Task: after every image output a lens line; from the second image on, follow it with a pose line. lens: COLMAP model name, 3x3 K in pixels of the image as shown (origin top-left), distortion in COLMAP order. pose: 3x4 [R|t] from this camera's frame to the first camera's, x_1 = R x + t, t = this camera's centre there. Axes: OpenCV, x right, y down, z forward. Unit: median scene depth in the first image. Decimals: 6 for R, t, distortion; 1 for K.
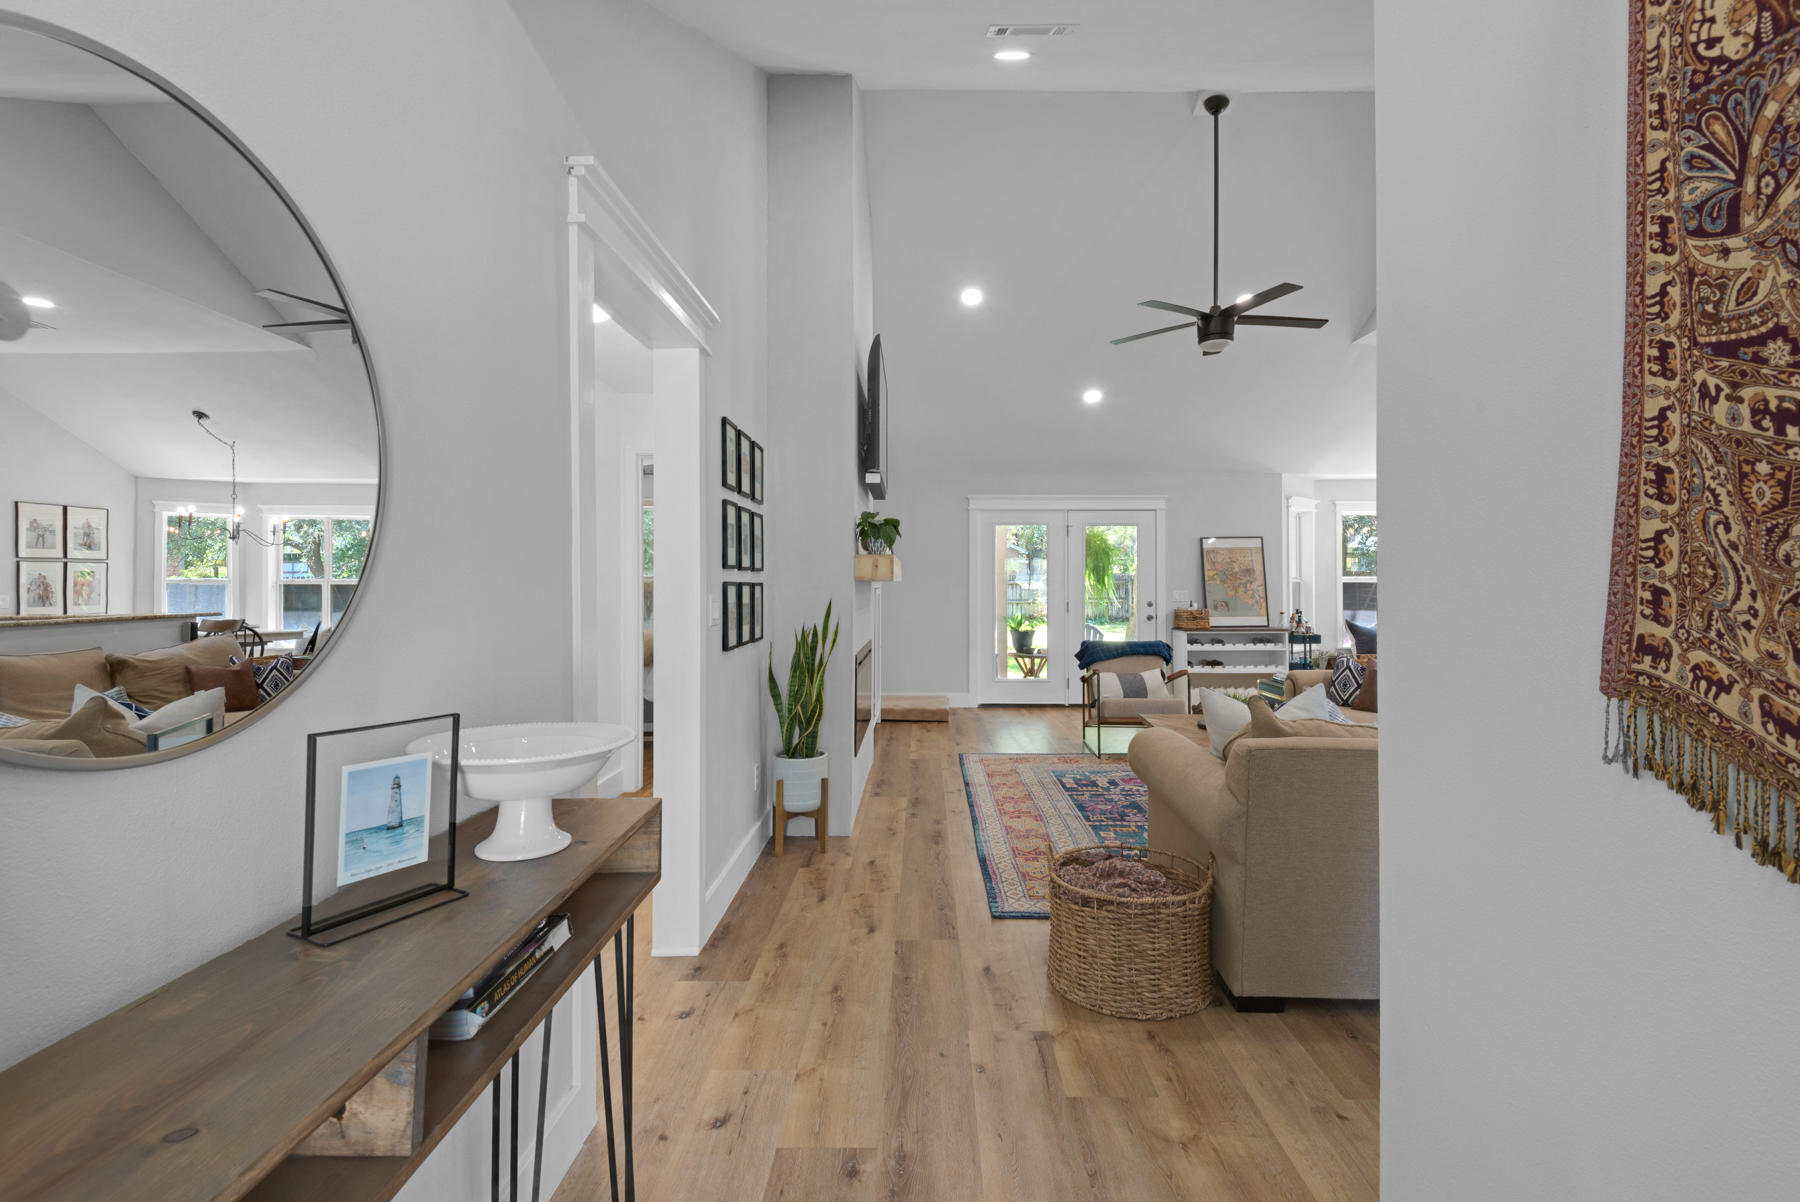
lens RADIAL K [[805.4, 0, 906.3], [0, 805.4, 578.9], [0, 0, 1]] dist [0.000320, -0.000014]
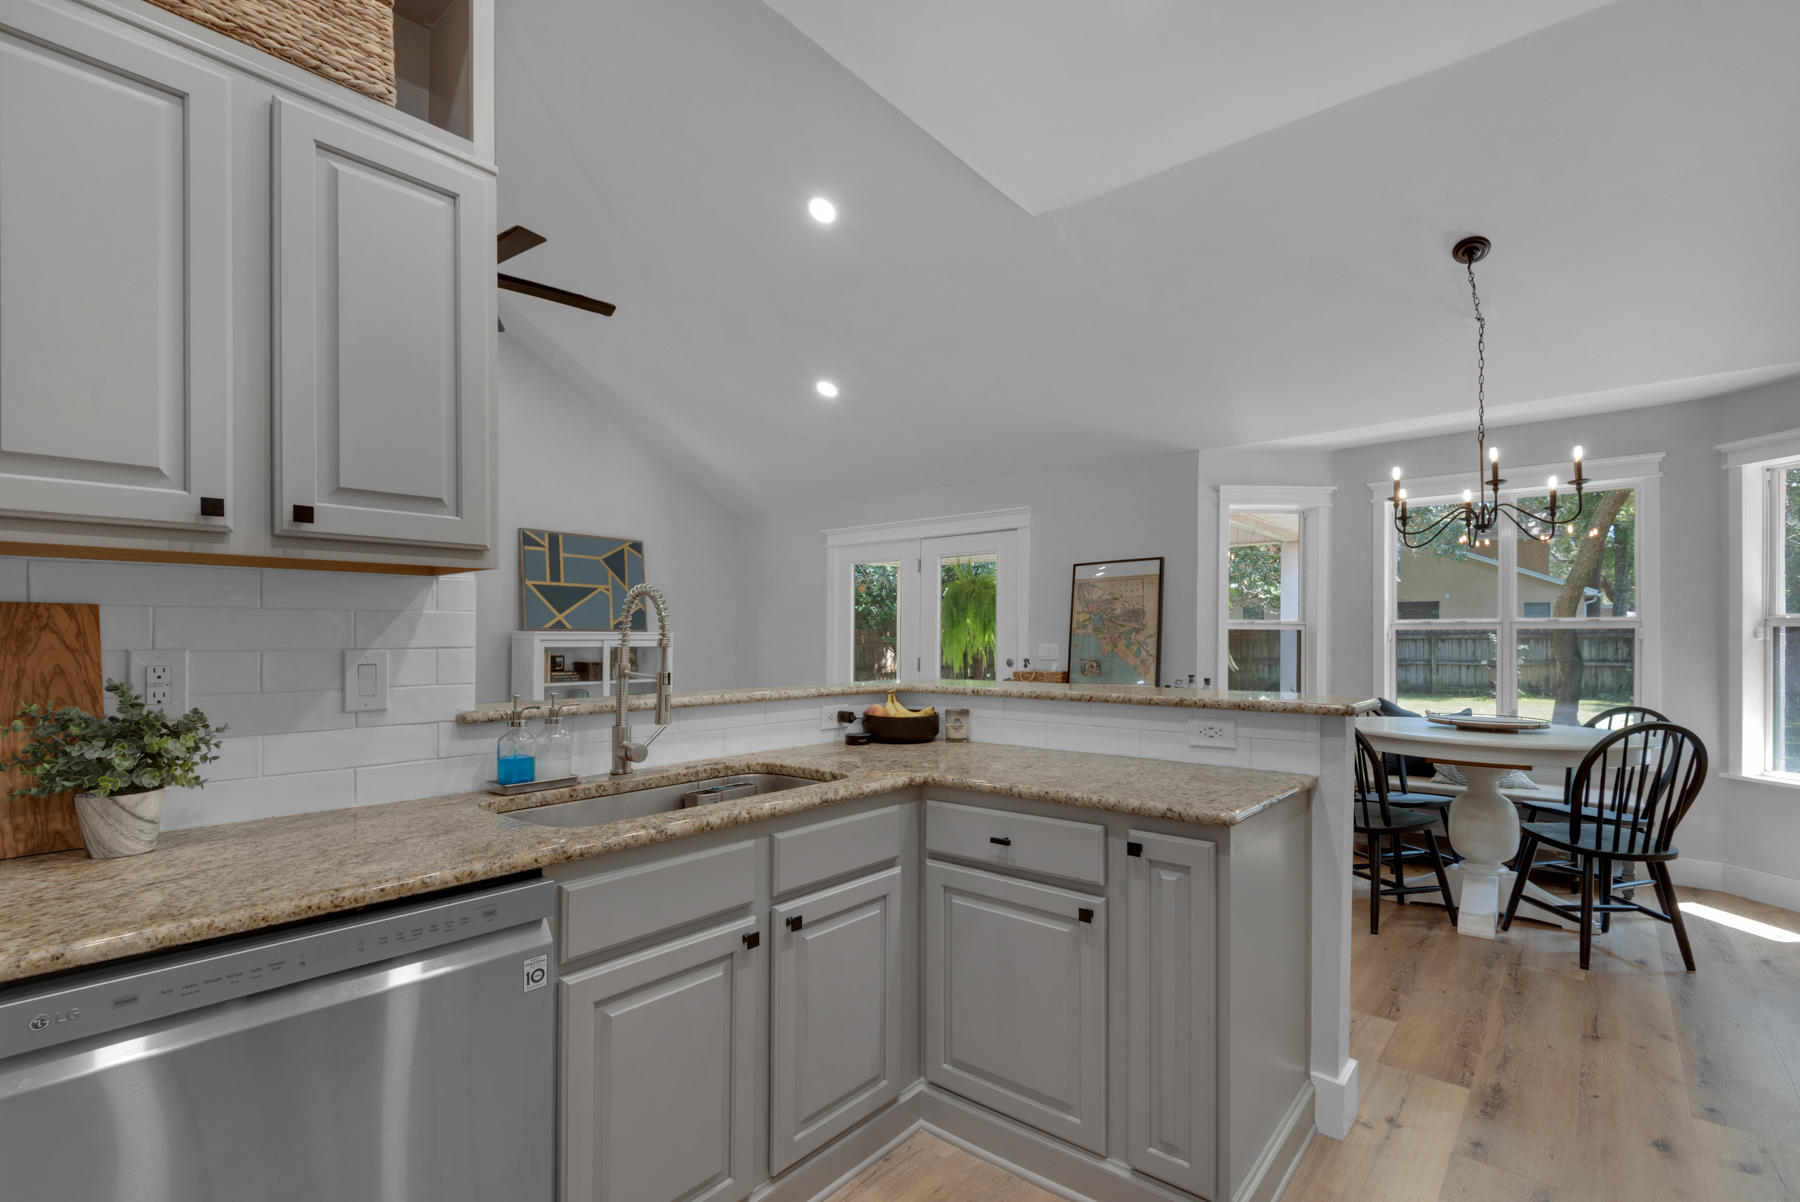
lens RADIAL K [[834.0, 0, 894.7], [0, 834.0, 636.2], [0, 0, 1]] dist [0.032392, -0.021115]
pose [[0.778563, -0.004661, -0.627550, 0.887222], [0.006011, 0.999982, 0.000030, 0.009678], [0.627538, -0.003795, 0.778576, 0.482317]]
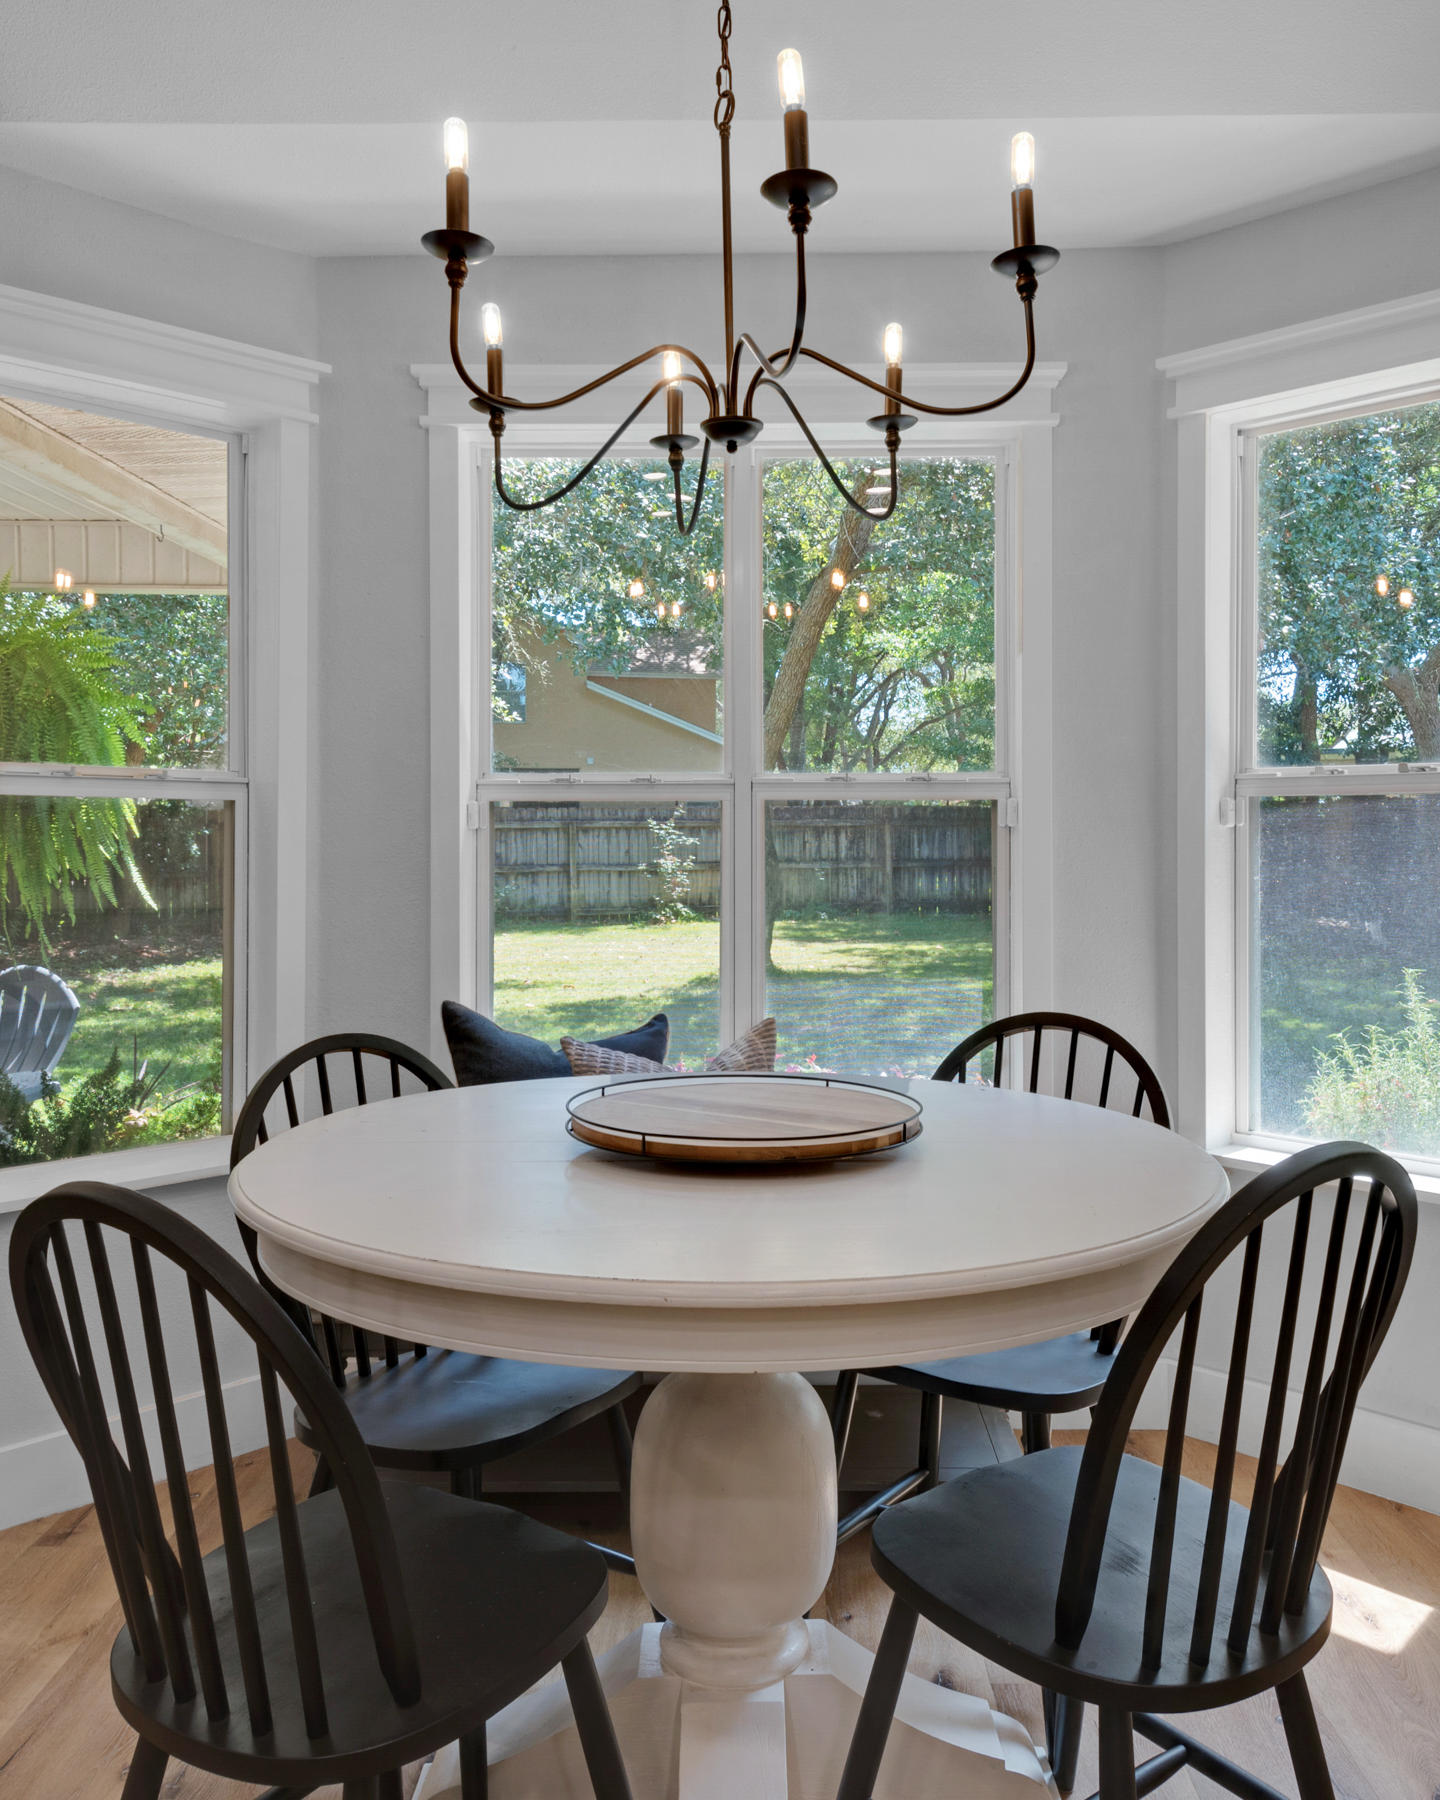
lens RADIAL K [[1475.3, 0, 785.3], [0, 1475.3, 832.1], [0, 0, 1]] dist [0.077160, -0.162729]
pose [[0.999375, -0.004767, 0.035035, 0.836611], [0.004456, 0.999950, 0.008962, 0.012480], [-0.035076, -0.008801, 0.999346, 0.906494]]
